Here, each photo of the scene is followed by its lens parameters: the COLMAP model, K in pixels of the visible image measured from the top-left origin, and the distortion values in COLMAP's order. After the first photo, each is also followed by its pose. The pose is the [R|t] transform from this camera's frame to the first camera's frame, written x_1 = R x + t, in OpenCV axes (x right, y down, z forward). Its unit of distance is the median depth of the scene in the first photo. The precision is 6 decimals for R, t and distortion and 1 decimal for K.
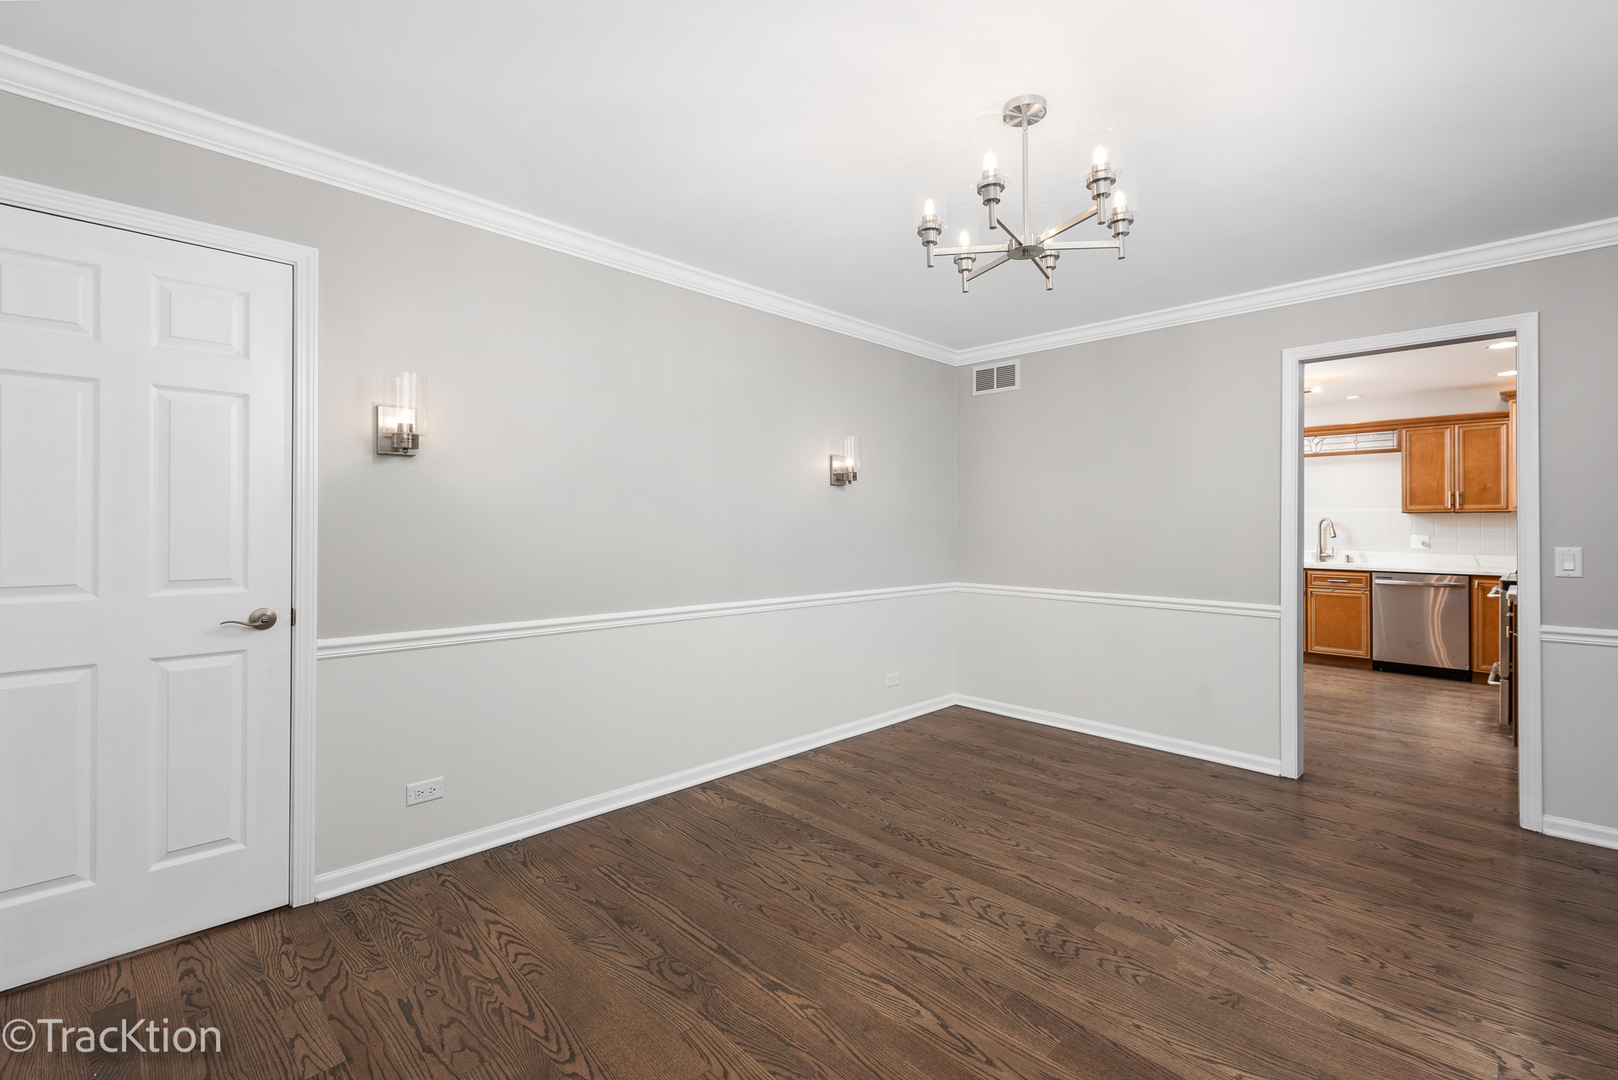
lens RADIAL K [[710.2, 0, 820.7], [0, 710.2, 524.8], [0, 0, 1]] dist [0.014352, -0.000171]
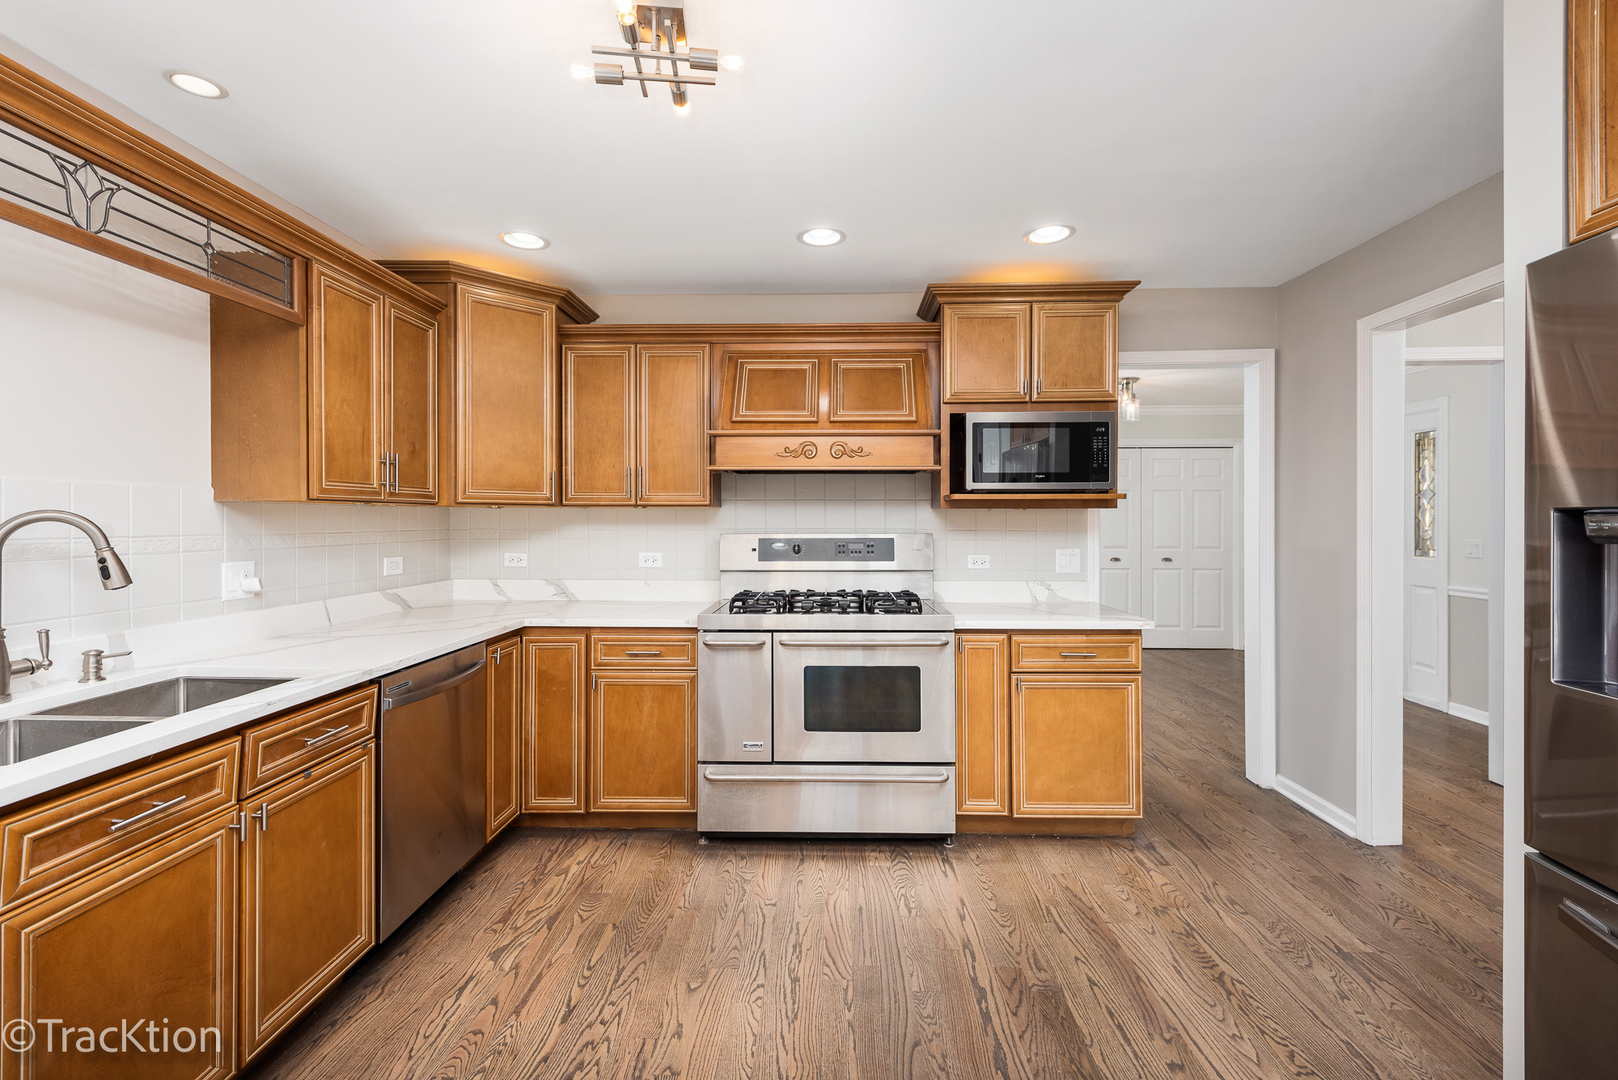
lens RADIAL K [[710.2, 0, 815.1], [0, 710.2, 516.2], [0, 0, 1]] dist [0.010595, -0.000625]
pose [[-0.686941, 0.003143, 0.726706, 0.822042], [-0.001086, 0.999985, -0.005352, -0.014899], [-0.726712, -0.004466, -0.686928, 2.264049]]
